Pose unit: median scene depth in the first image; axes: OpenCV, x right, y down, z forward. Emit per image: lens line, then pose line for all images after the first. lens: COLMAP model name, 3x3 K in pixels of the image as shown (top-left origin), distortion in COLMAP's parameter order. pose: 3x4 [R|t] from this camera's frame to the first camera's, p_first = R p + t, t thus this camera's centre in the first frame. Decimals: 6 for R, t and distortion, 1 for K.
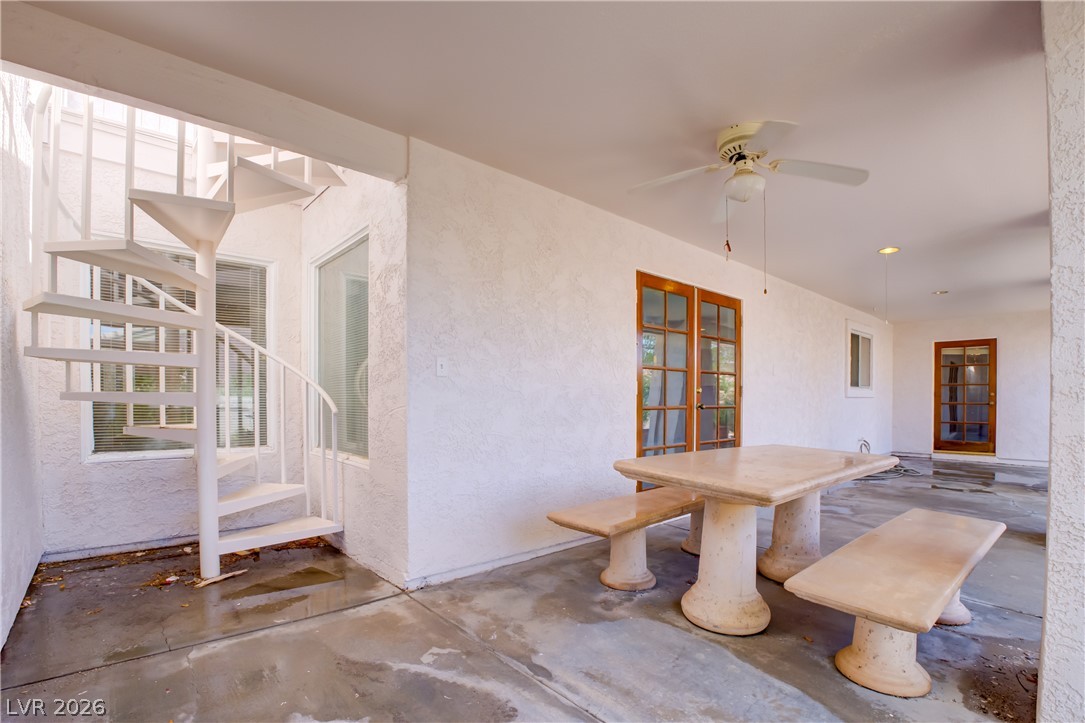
lens RADIAL K [[499.6, 0, 527.7], [0, 499.6, 390.9], [0, 0, 1]] dist [-0.048697, 0.000042]
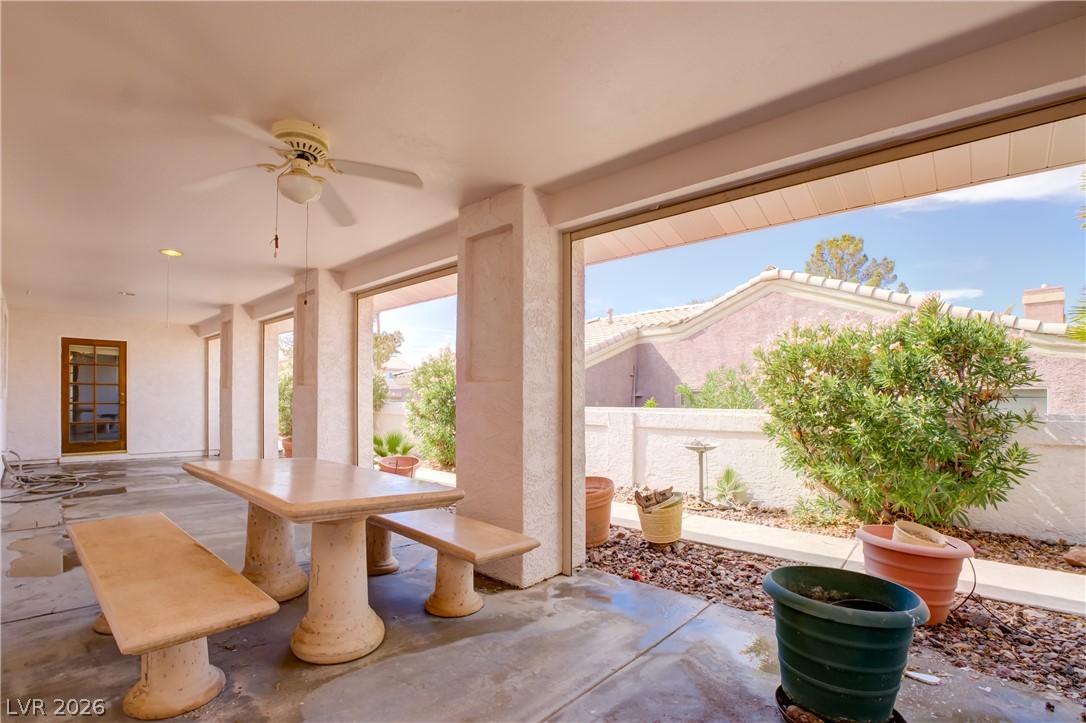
lens RADIAL K [[500.0, 0, 528.2], [0, 500.0, 390.9], [0, 0, 1]] dist [-0.048697, 0.000042]
pose [[-0.103000, 0.006970, 0.994657, -0.176396], [-0.022442, 0.999705, -0.009329, -0.010196], [-0.994428, -0.023283, -0.102813, 0.217798]]
